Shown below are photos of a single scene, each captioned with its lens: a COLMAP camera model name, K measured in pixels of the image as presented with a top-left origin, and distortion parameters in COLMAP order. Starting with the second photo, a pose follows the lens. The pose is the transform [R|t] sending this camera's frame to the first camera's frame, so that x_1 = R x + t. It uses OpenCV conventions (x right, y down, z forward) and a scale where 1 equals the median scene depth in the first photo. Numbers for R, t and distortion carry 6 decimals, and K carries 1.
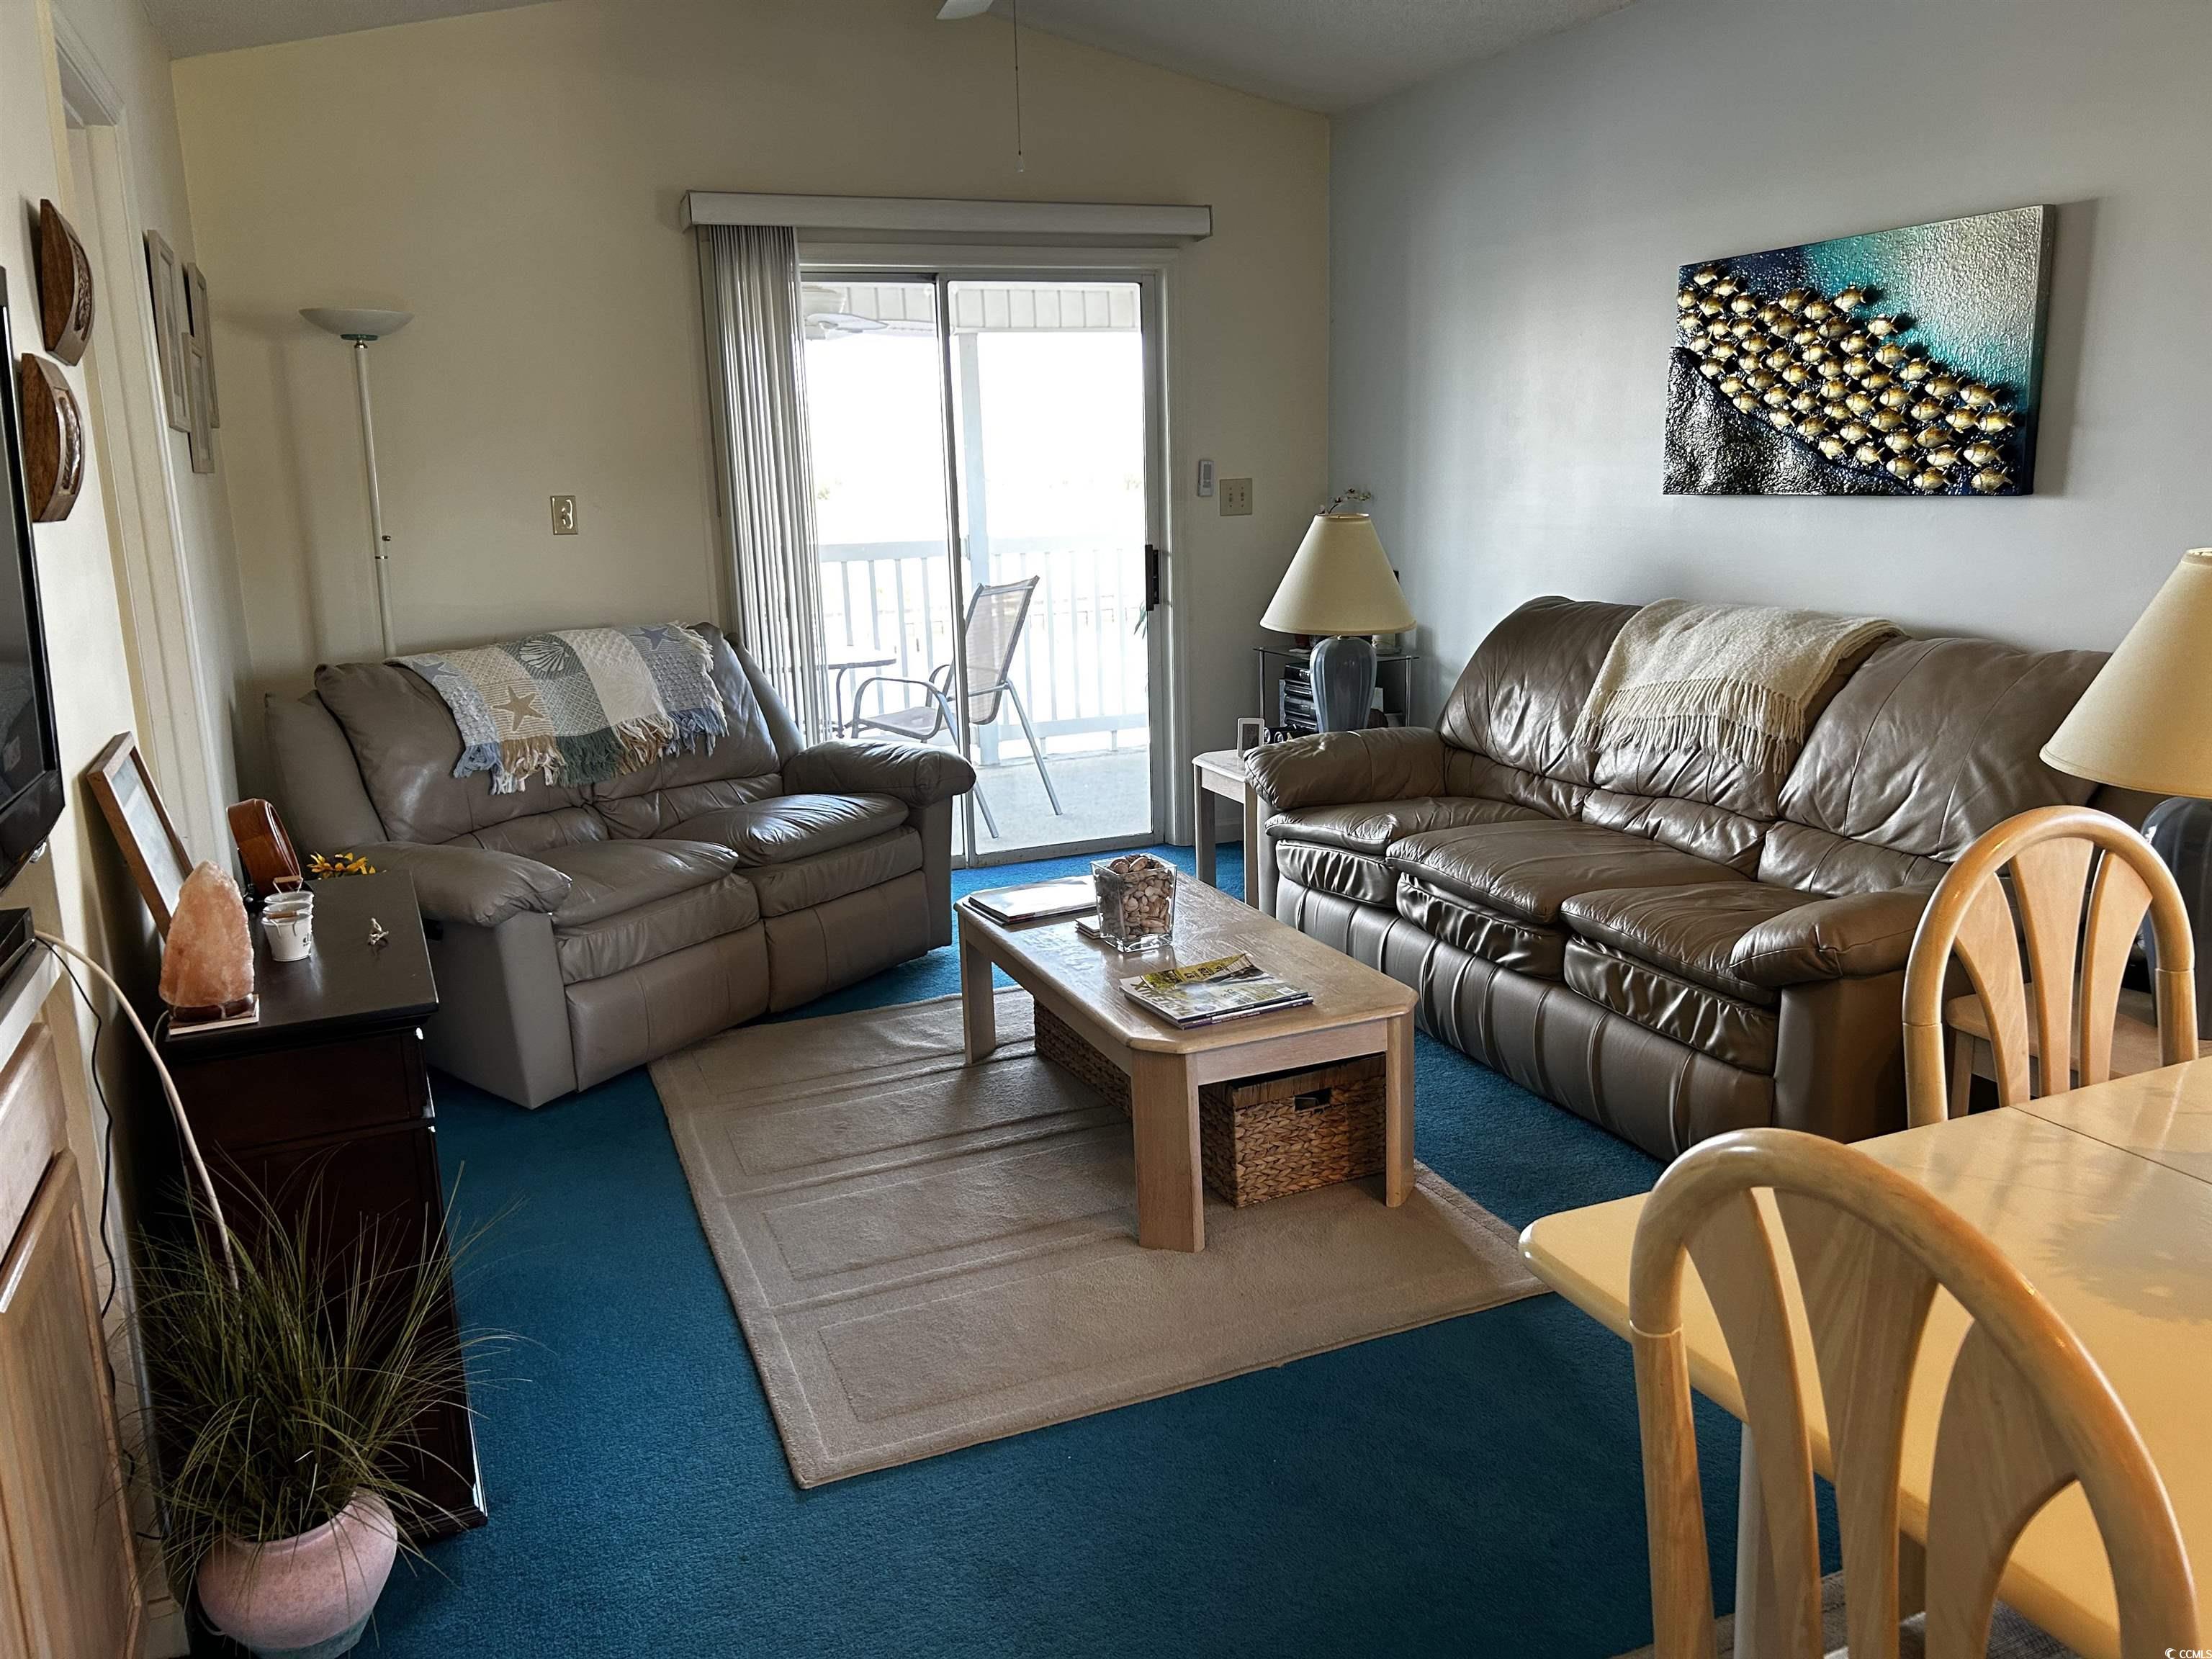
lens RADIAL K [[1645.7, 0, 1100.2], [0, 1645.7, 817.9], [0, 0, 1]] dist [0.032303, -0.048337]
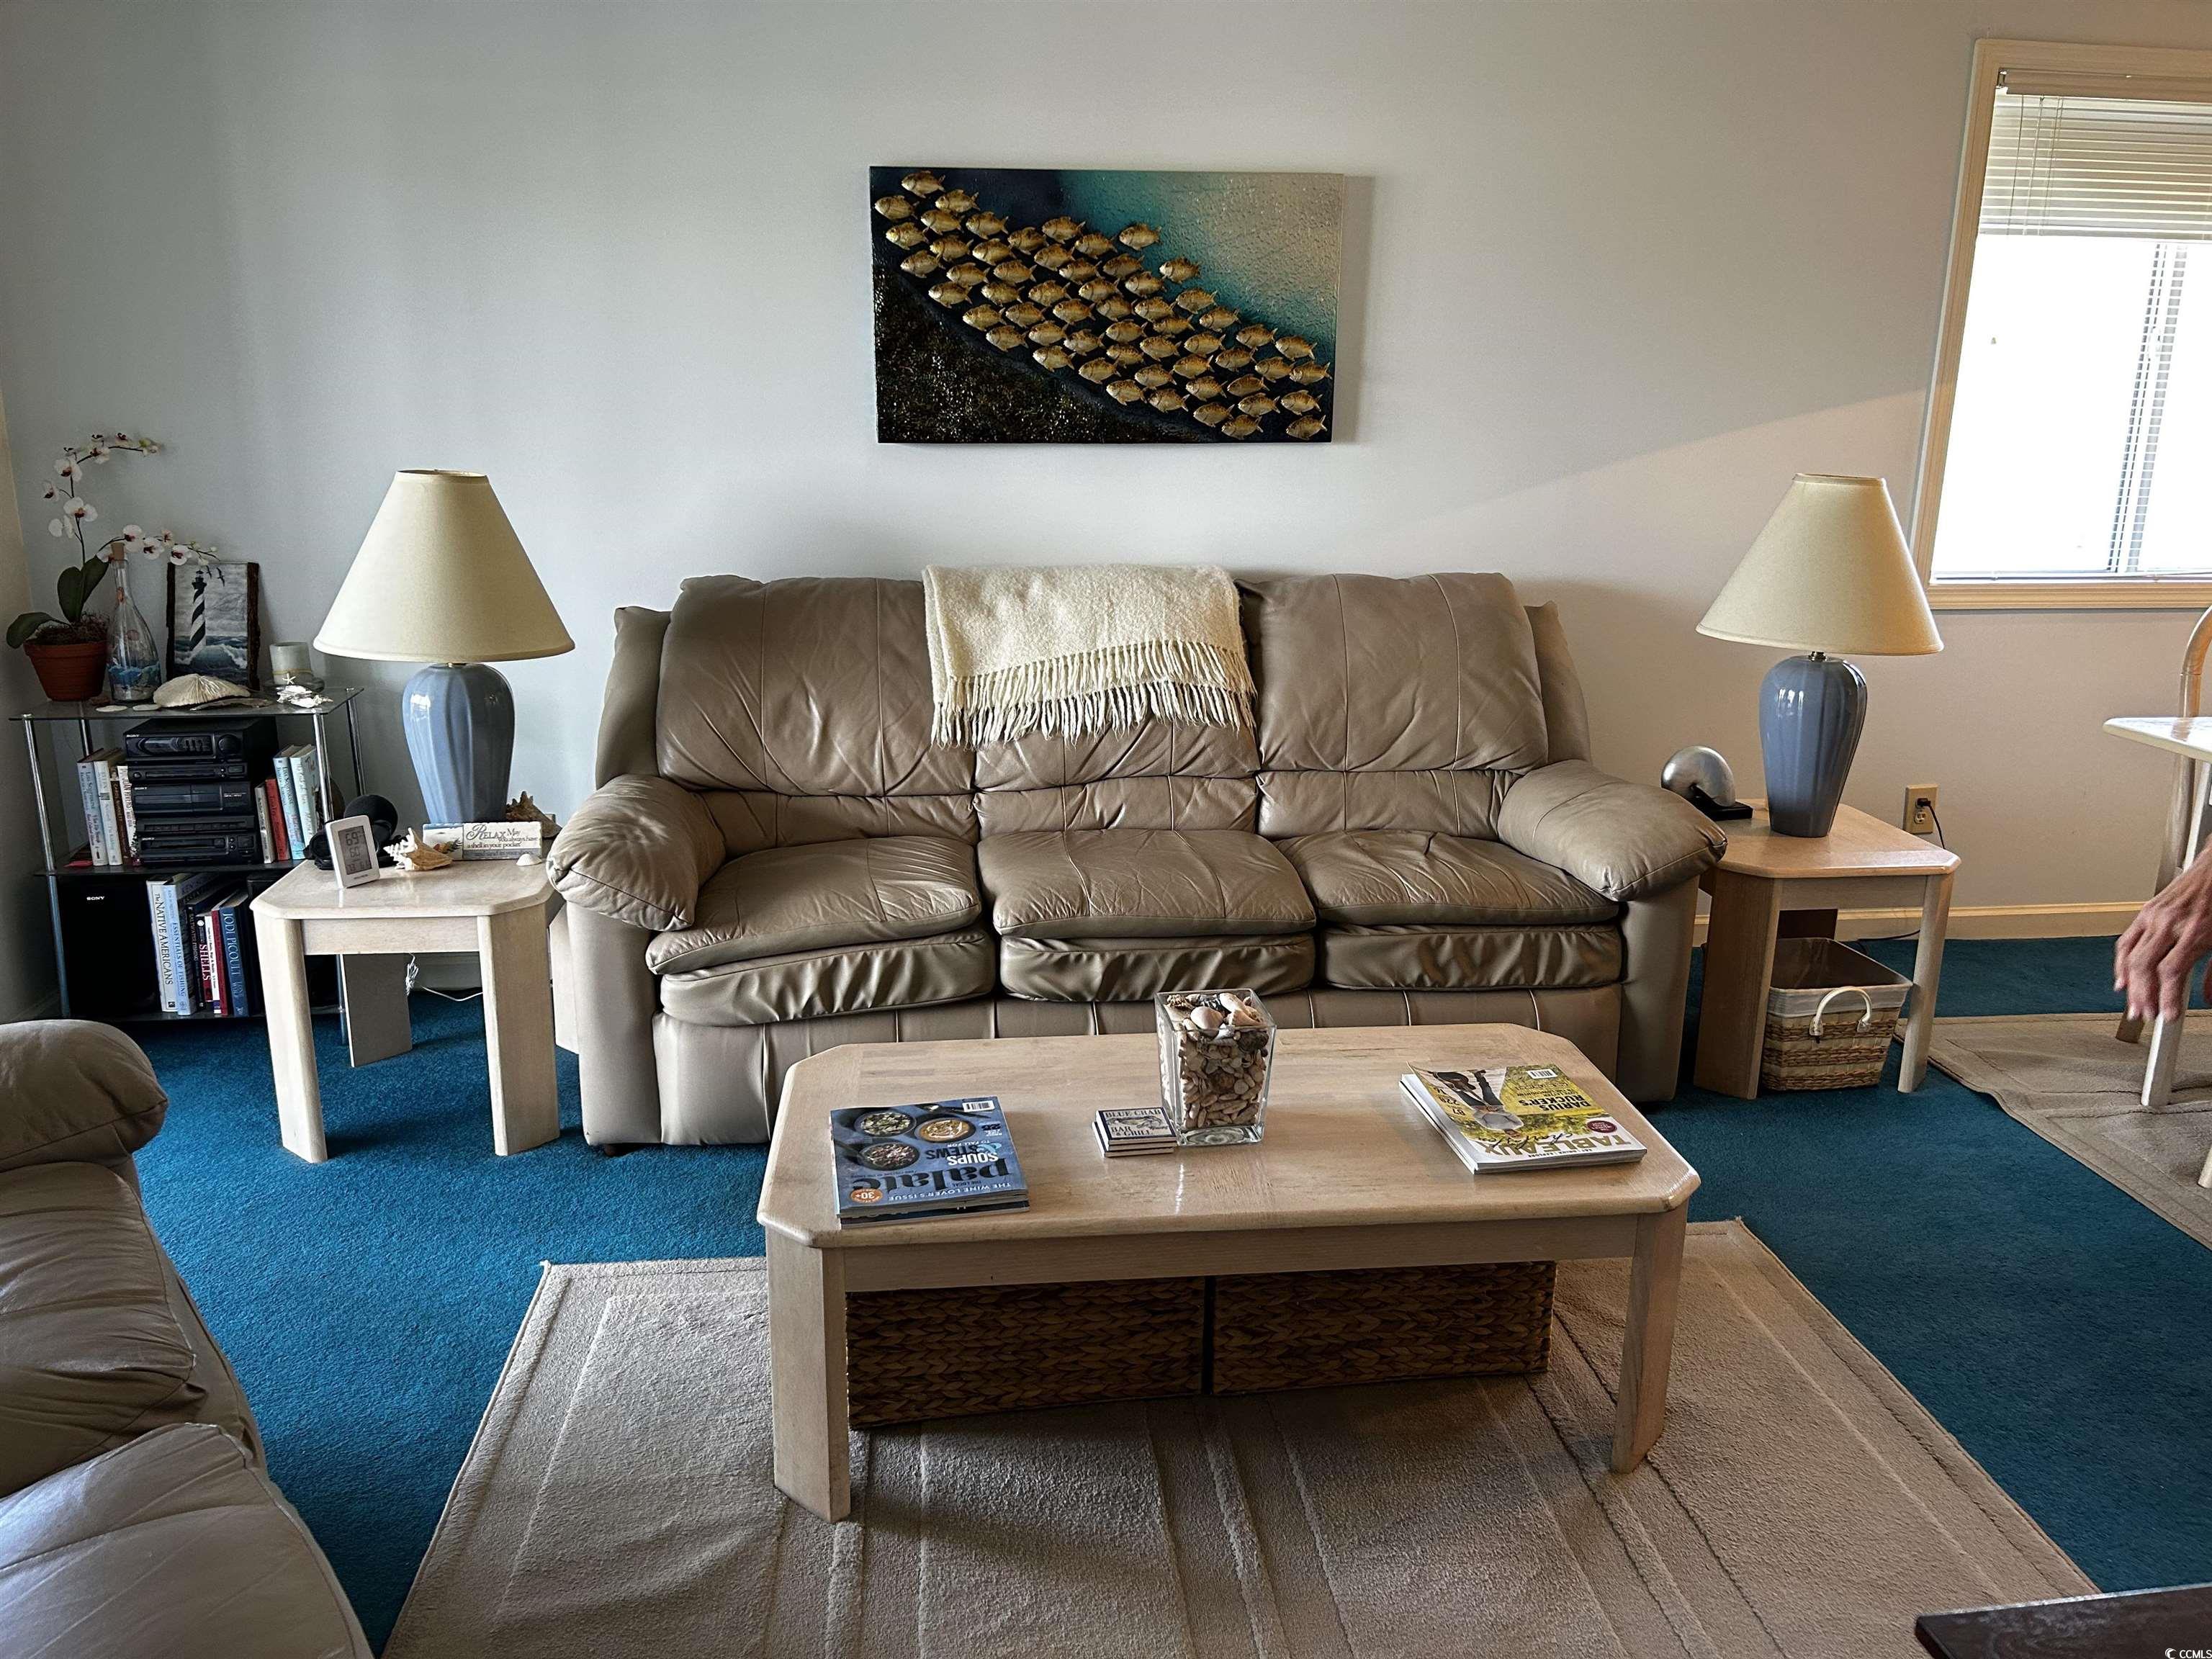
lens RADIAL K [[1645.7, 0, 1099.5], [0, 1645.7, 822.5], [0, 0, 1]] dist [0.032303, -0.048337]
pose [[0.288005, -0.206108, 0.935186, -0.519279], [0.190209, 0.969419, 0.155075, -0.134742], [-0.938549, 0.133218, 0.318401, 0.752761]]
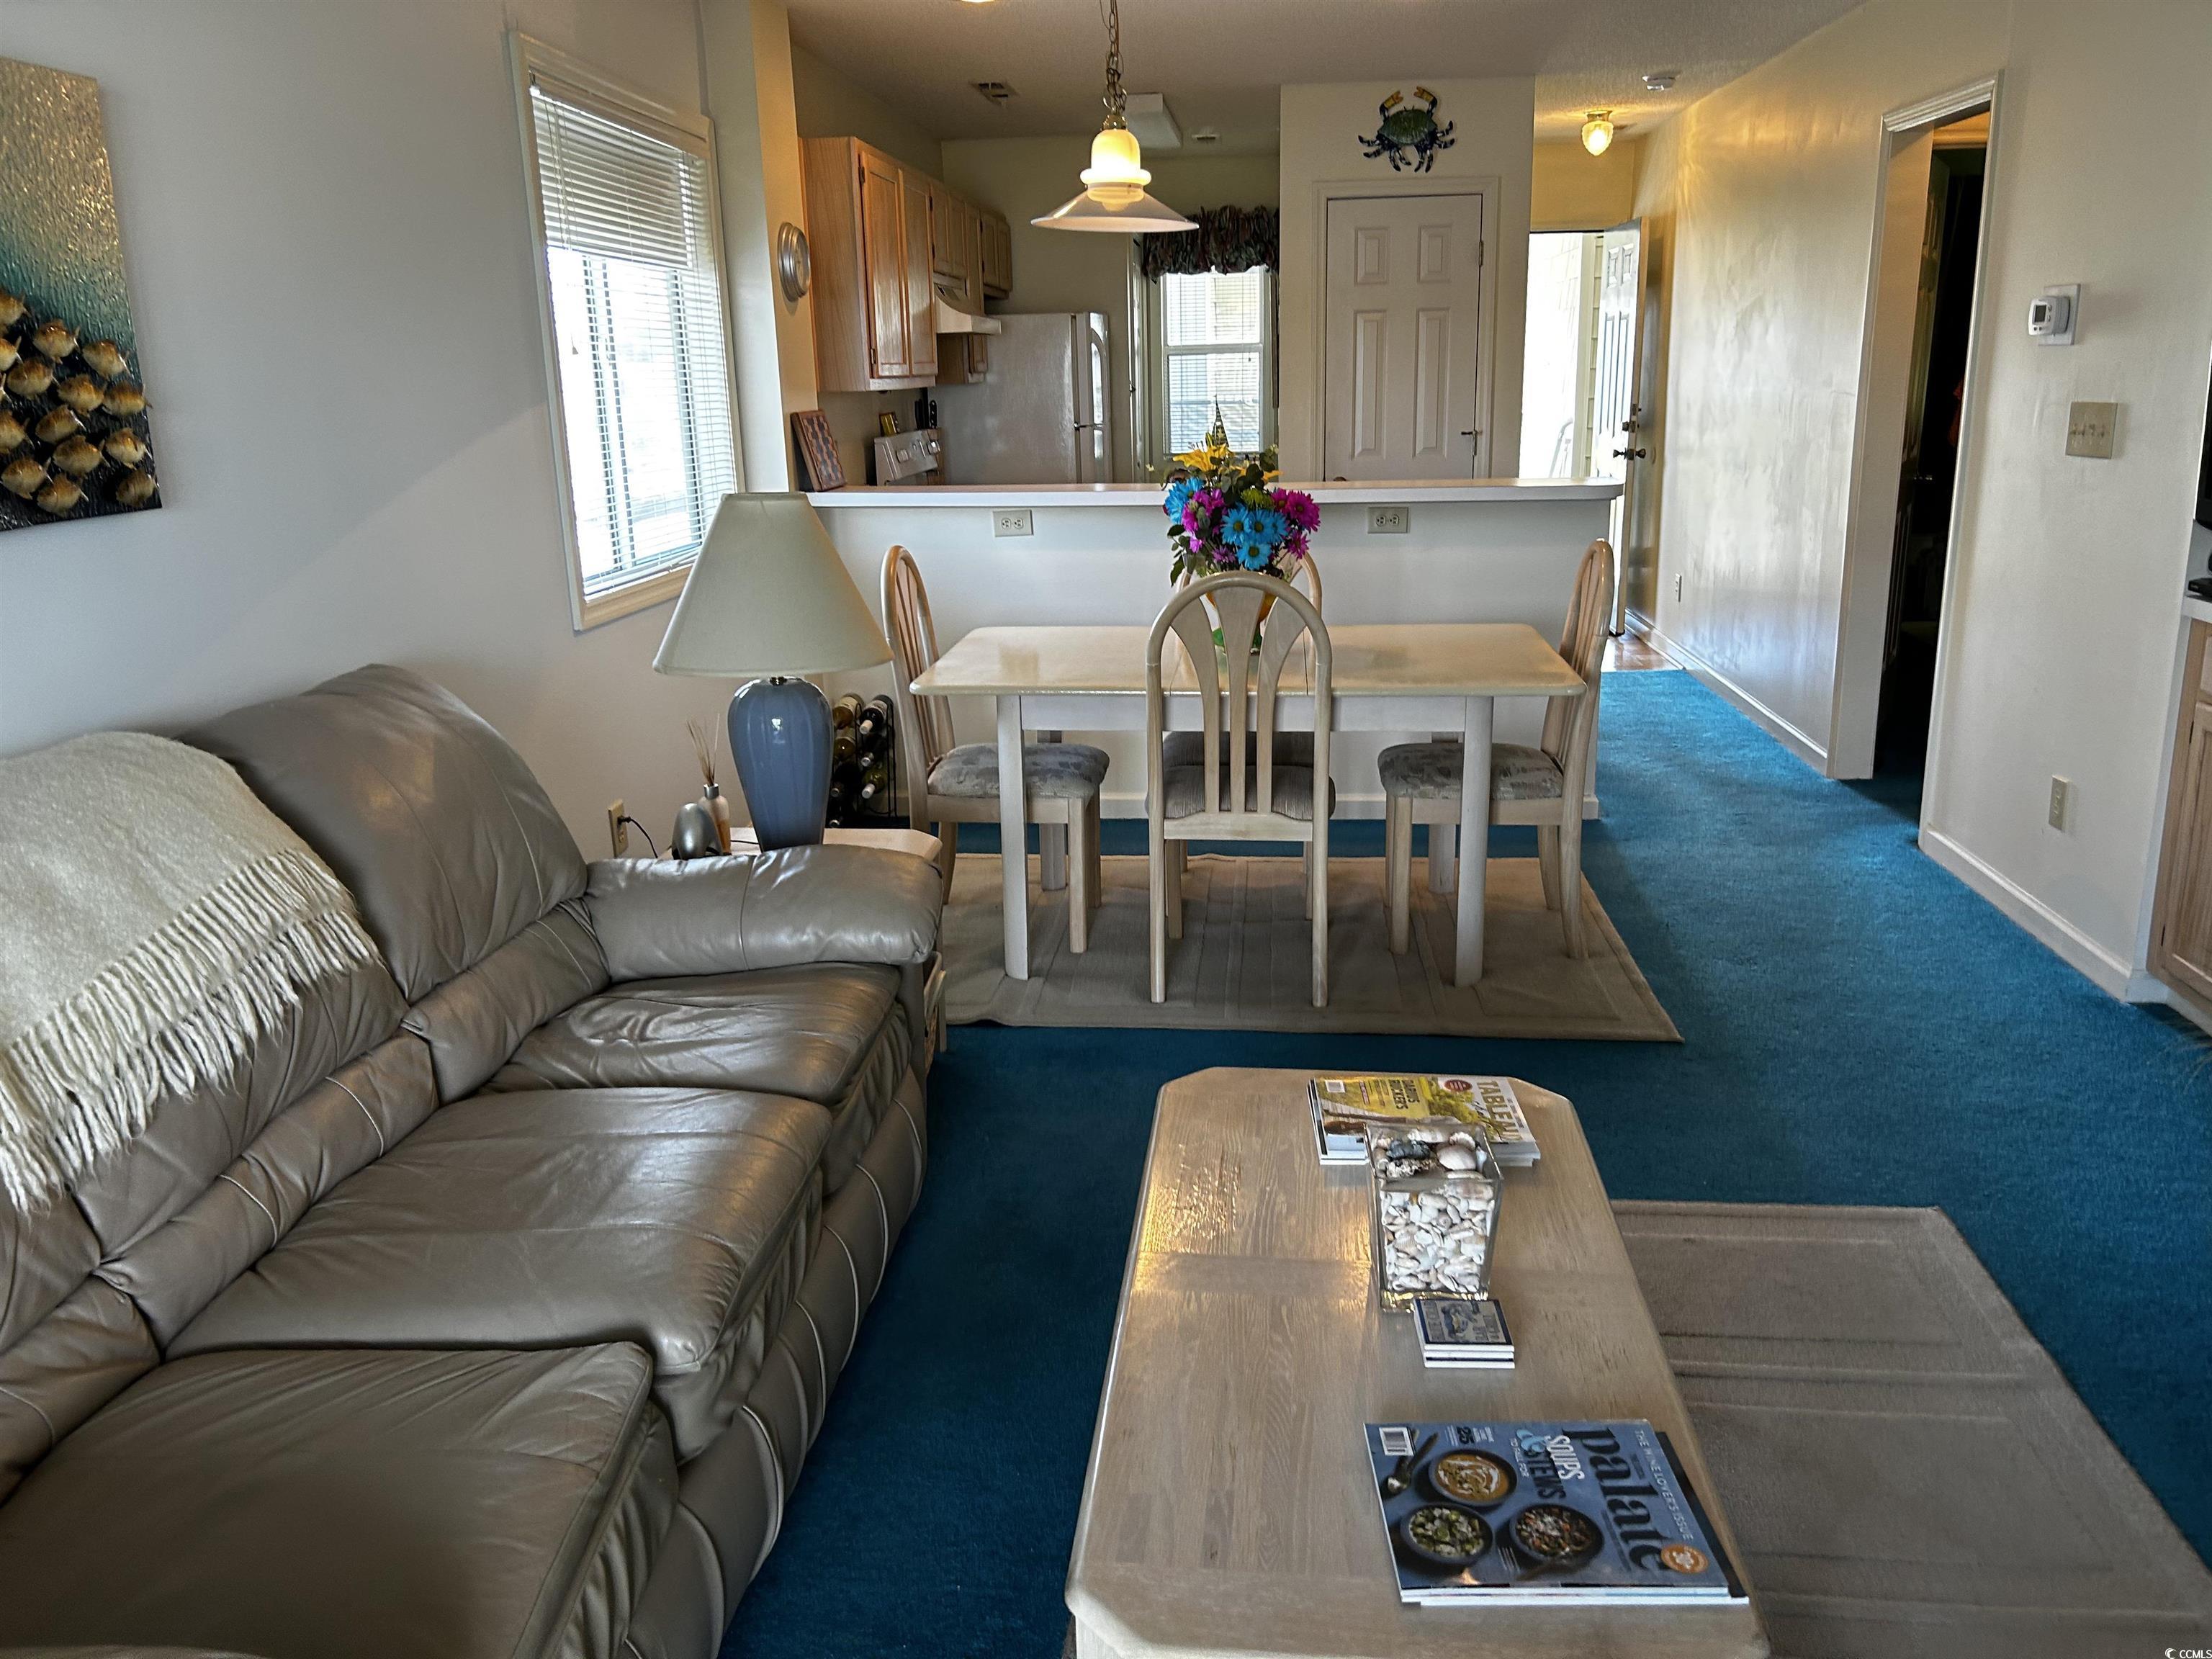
lens RADIAL K [[1645.7, 0, 1105.5], [0, 1645.7, 820.8], [0, 0, 1]] dist [0.032303, -0.048337]
pose [[-0.885310, -0.073030, 0.459230, -0.110229], [0.144411, 0.895576, 0.420819, -0.283117], [-0.442008, 0.438873, -0.782317, 1.294828]]
